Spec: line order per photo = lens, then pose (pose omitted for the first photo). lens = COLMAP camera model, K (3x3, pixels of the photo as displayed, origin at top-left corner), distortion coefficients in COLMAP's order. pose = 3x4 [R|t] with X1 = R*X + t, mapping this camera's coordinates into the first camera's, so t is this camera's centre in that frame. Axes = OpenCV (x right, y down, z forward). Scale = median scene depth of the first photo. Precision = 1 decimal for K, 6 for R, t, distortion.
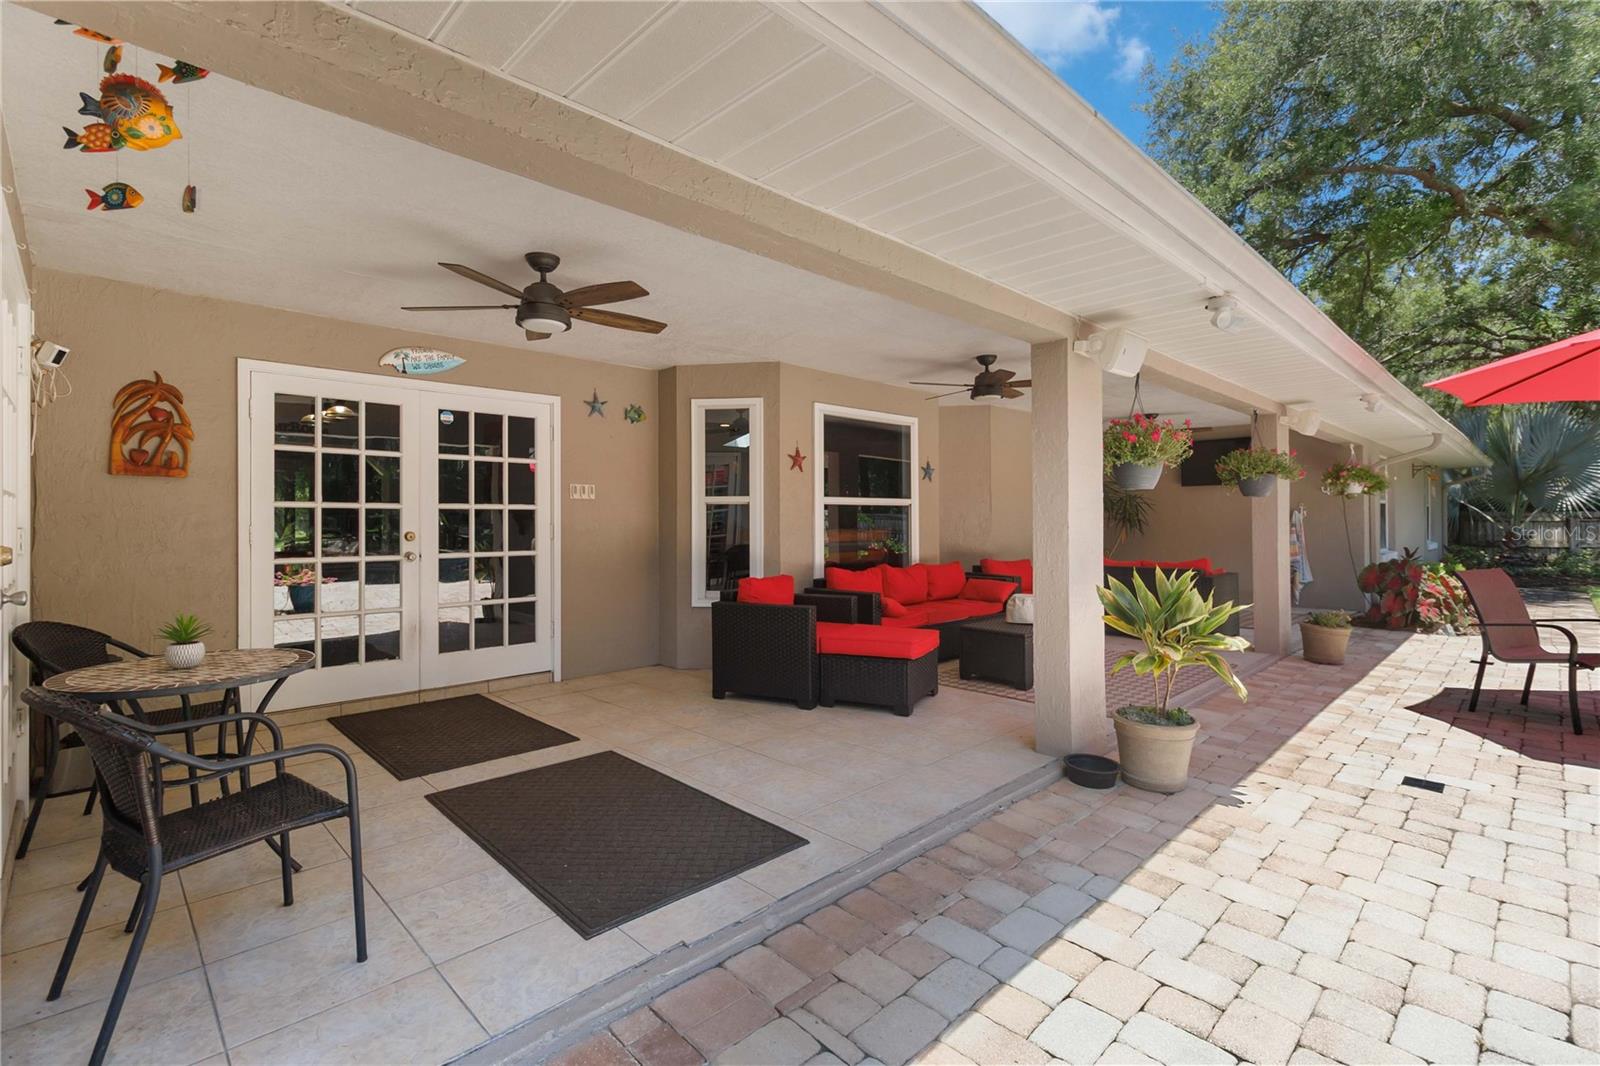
lens RADIAL K [[736.9, 0, 805.4], [0, 736.9, 520.6], [0, 0, 1]] dist [-0.000487, -0.000315]
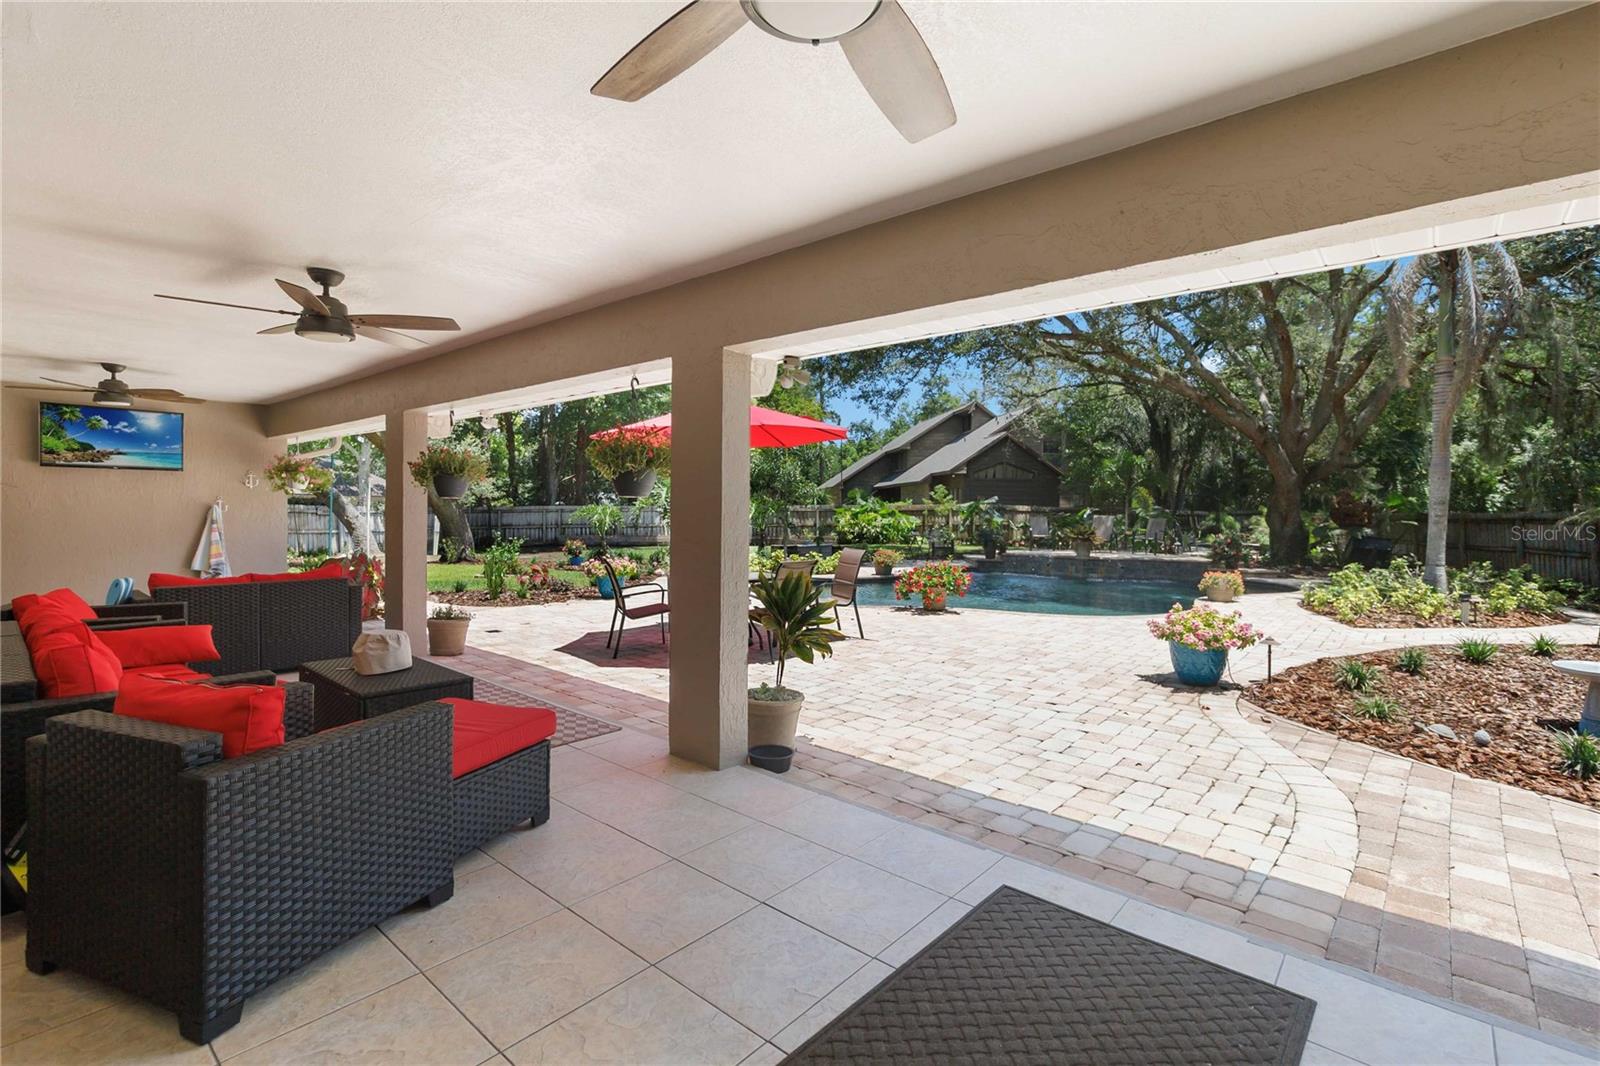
lens RADIAL K [[736.9, 0, 803.9], [0, 736.9, 519.1], [0, 0, 1]] dist [-0.000487, -0.000315]
pose [[-0.075589, -0.009153, 0.997097, -0.905072], [-0.001856, 0.999957, 0.009039, -0.031857], [-0.997137, -0.001167, -0.075603, 1.337607]]
